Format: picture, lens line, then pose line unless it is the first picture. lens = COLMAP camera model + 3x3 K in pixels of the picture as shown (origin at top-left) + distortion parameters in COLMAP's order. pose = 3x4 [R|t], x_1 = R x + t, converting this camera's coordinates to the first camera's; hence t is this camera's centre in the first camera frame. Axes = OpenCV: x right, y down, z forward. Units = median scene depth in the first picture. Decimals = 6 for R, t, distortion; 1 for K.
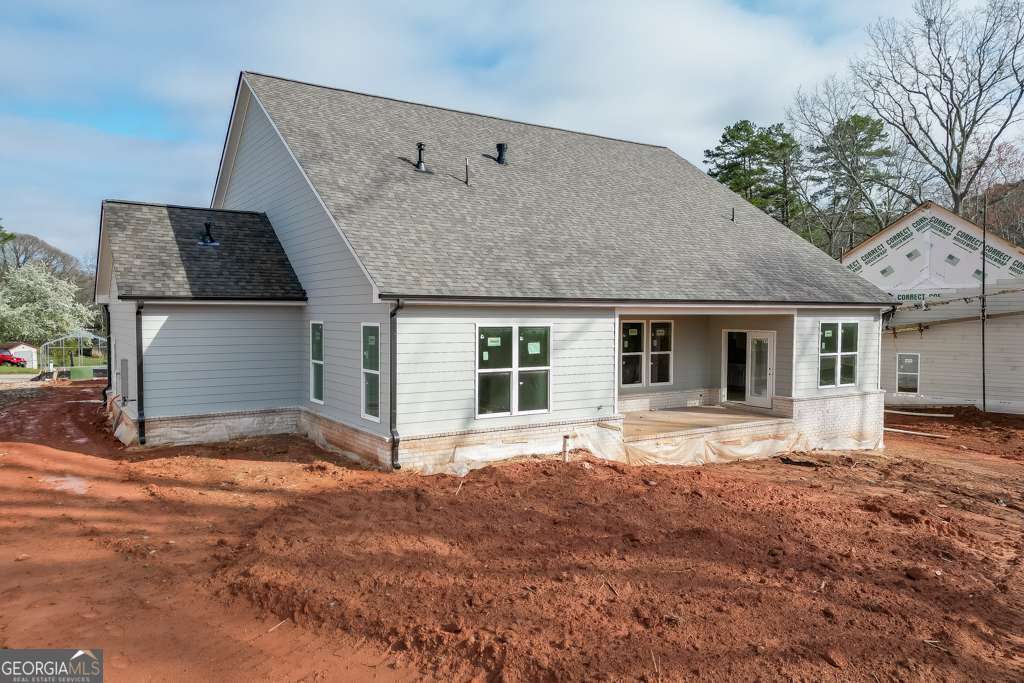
lens RADIAL K [[732.2, 0, 512.0], [0, 732.2, 341.5], [0, 0, 1]] dist [0.076096, -0.003466]
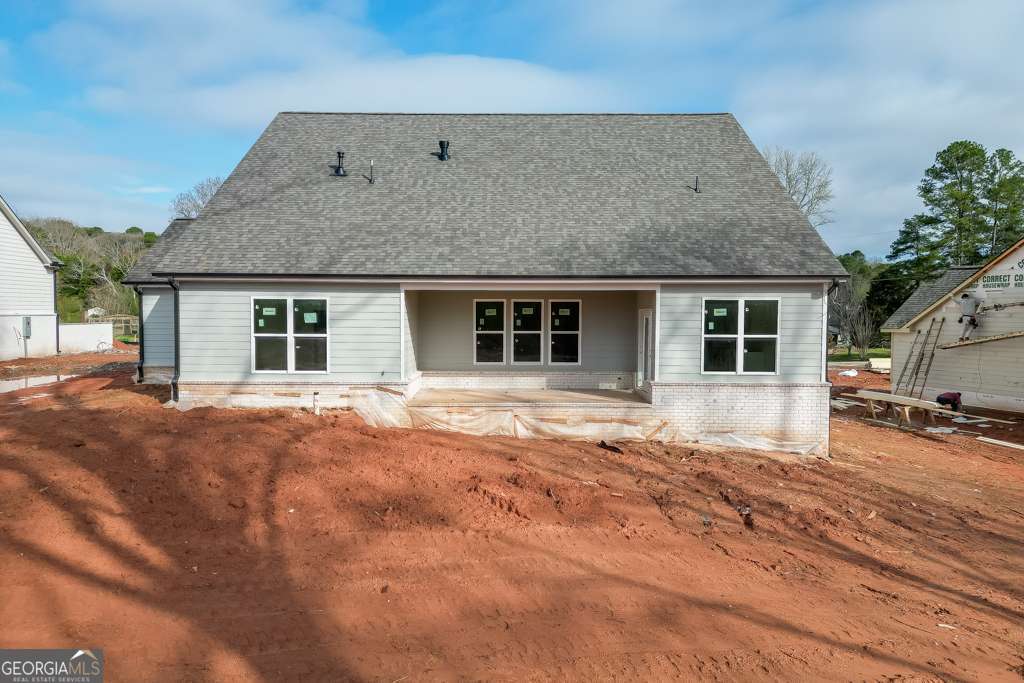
lens RADIAL K [[732.2, 0, 512.0], [0, 732.2, 341.5], [0, 0, 1]] dist [0.076096, -0.003466]
pose [[0.834601, 0.021033, -0.550454, 0.897558], [-0.021980, 0.999747, 0.004875, 0.032114], [0.550417, 0.008030, 0.834851, 0.175516]]
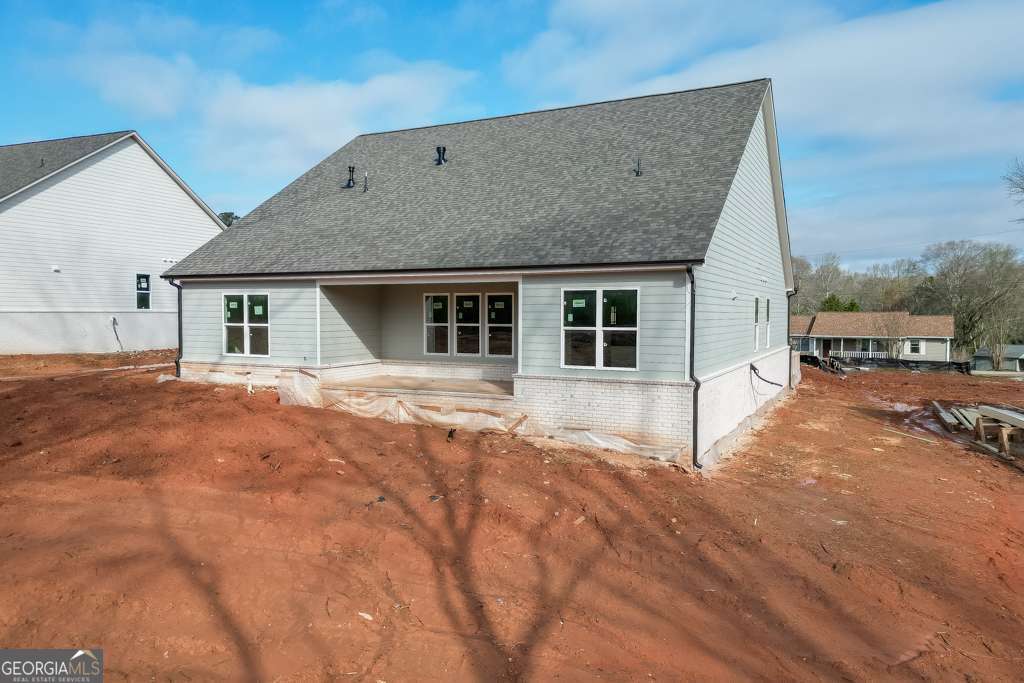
lens RADIAL K [[732.2, 0, 512.0], [0, 732.2, 341.5], [0, 0, 1]] dist [0.076096, -0.003466]
pose [[0.495016, 0.031668, -0.868306, 1.413718], [-0.033788, 0.999281, 0.017182, 0.026444], [0.868226, 0.020833, 0.495731, 0.675500]]
